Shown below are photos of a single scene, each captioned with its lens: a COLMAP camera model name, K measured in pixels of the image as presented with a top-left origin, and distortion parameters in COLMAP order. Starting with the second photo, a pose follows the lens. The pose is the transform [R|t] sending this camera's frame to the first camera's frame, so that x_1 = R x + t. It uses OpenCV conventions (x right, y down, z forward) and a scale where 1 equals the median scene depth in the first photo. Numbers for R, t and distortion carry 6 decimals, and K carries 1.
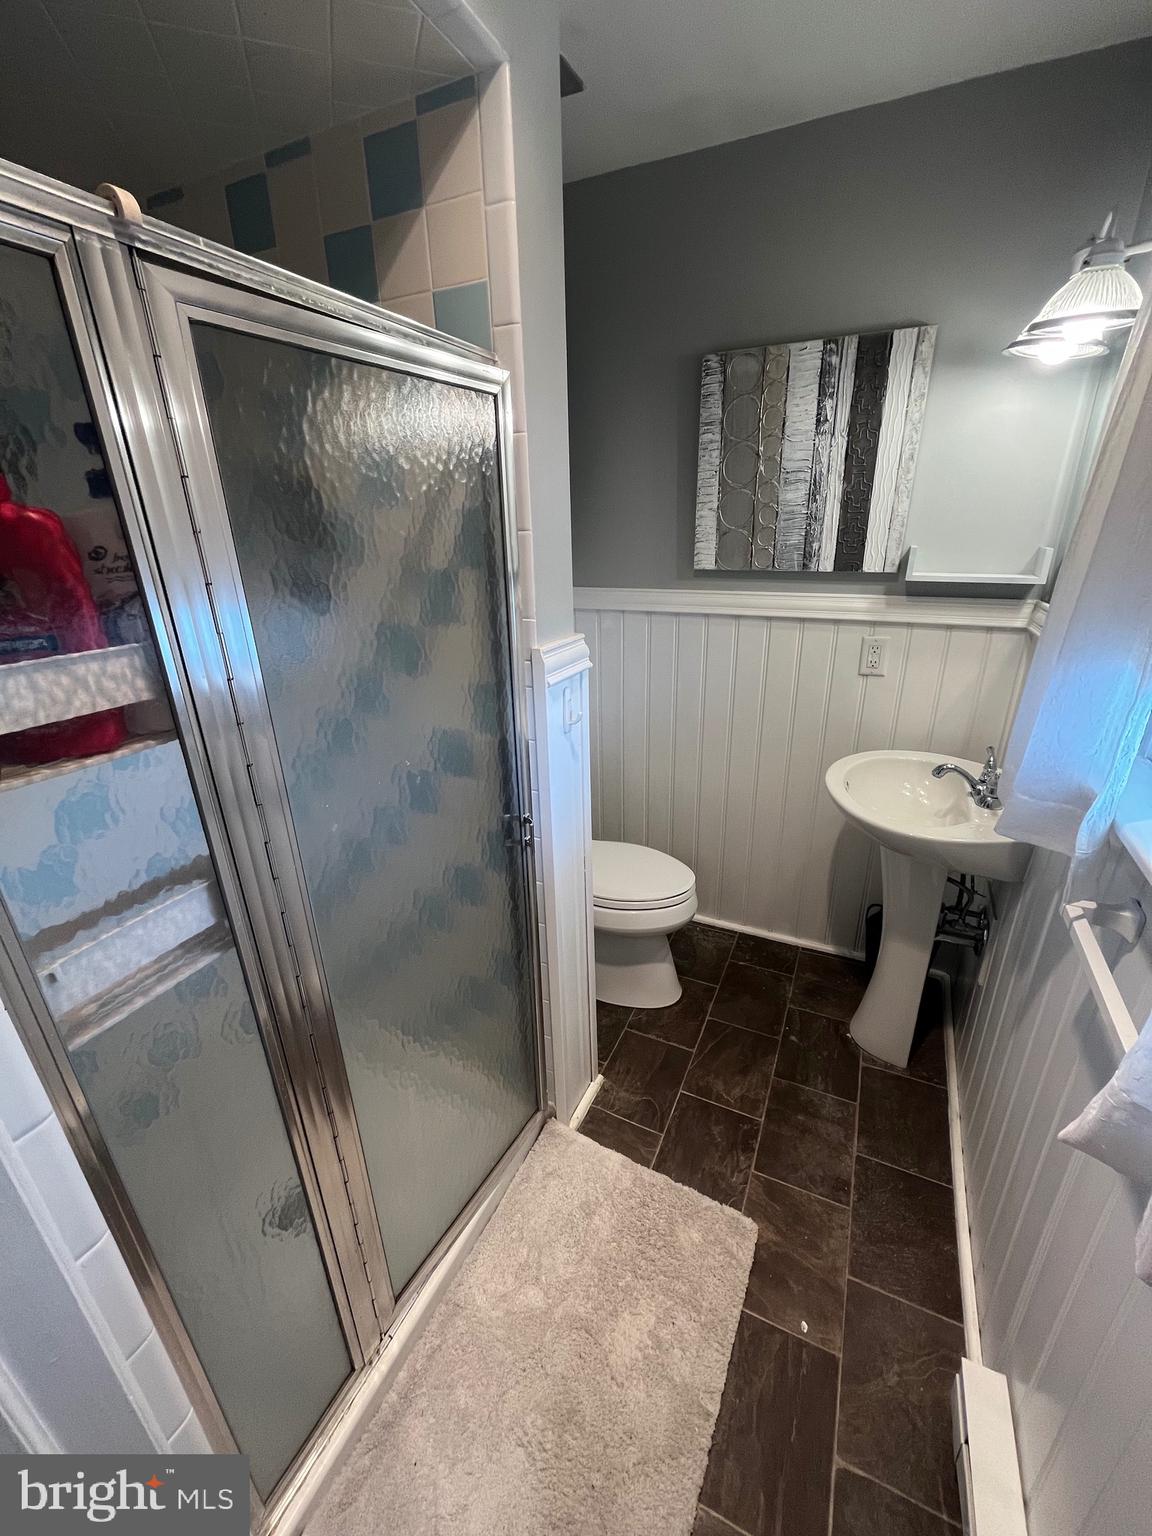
lens RADIAL K [[621.6, 0, 579.0], [0, 621.6, 766.5], [0, 0, 1]] dist [-0.001877, -0.000382]
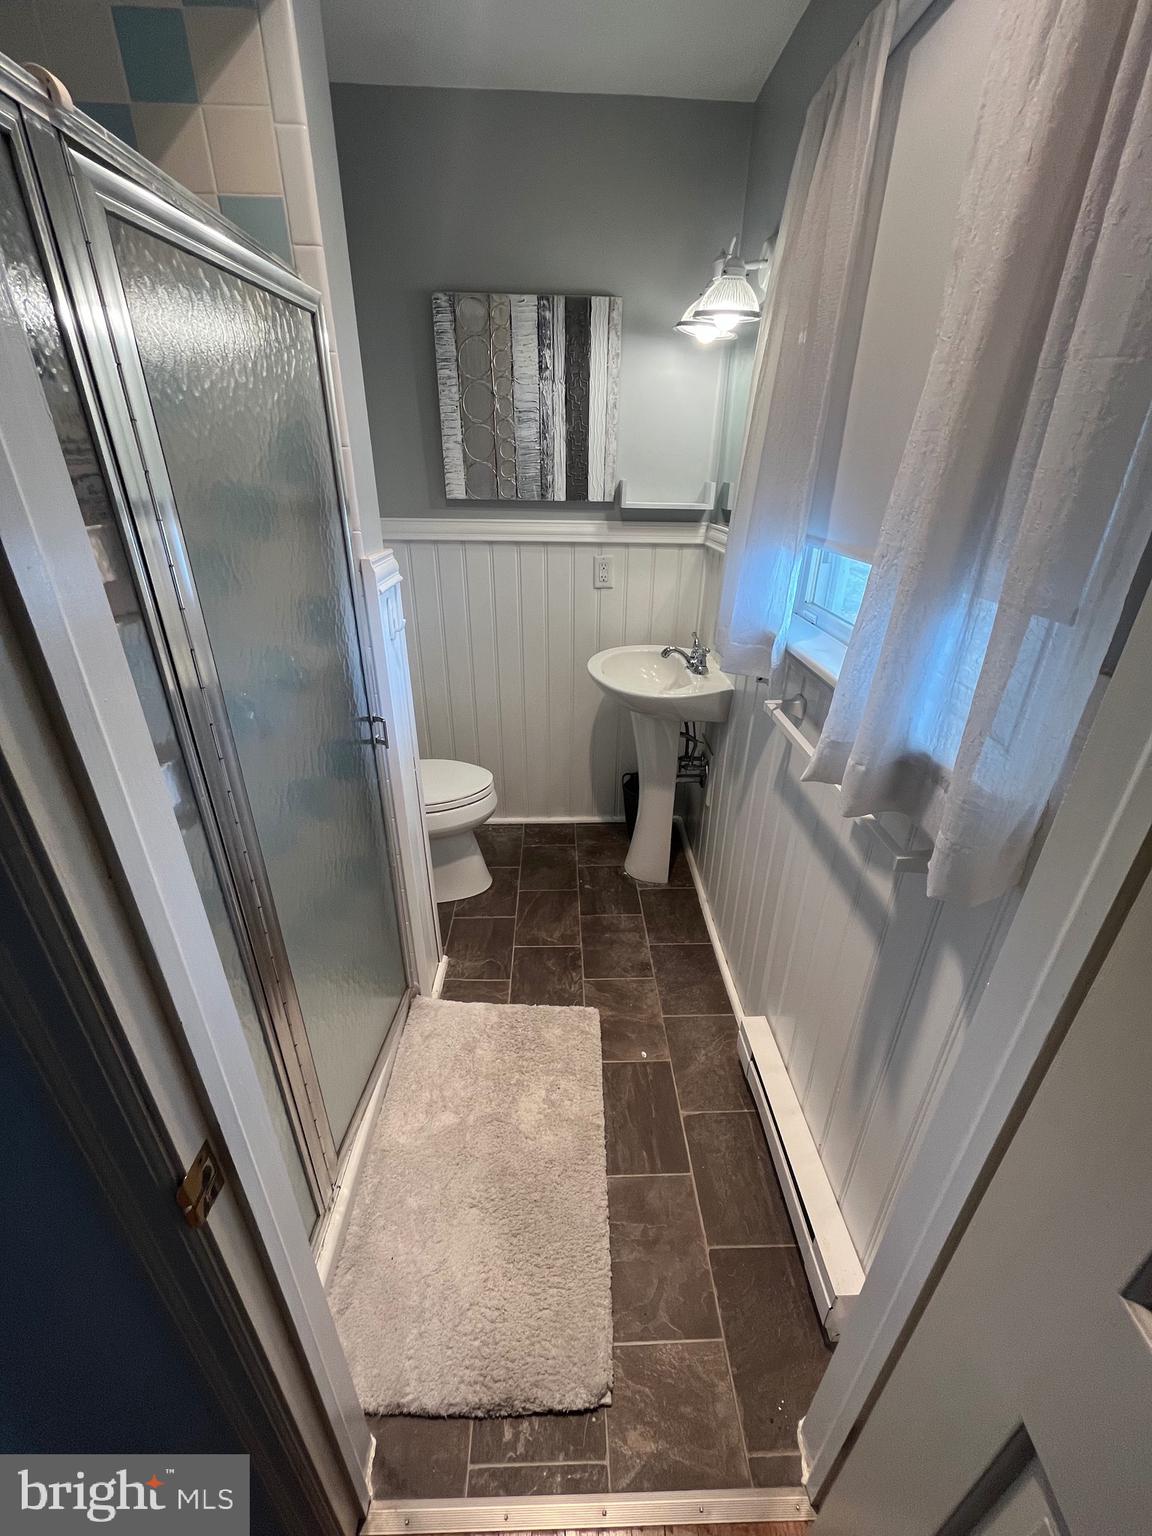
lens RADIAL K [[621.6, 0, 576.7], [0, 621.6, 768.1], [0, 0, 1]] dist [-0.001877, -0.000382]
pose [[0.889786, -0.170091, 0.423498, -0.197381], [0.137572, 0.984753, 0.106466, 0.081977], [-0.435150, -0.036470, 0.899619, -0.127339]]
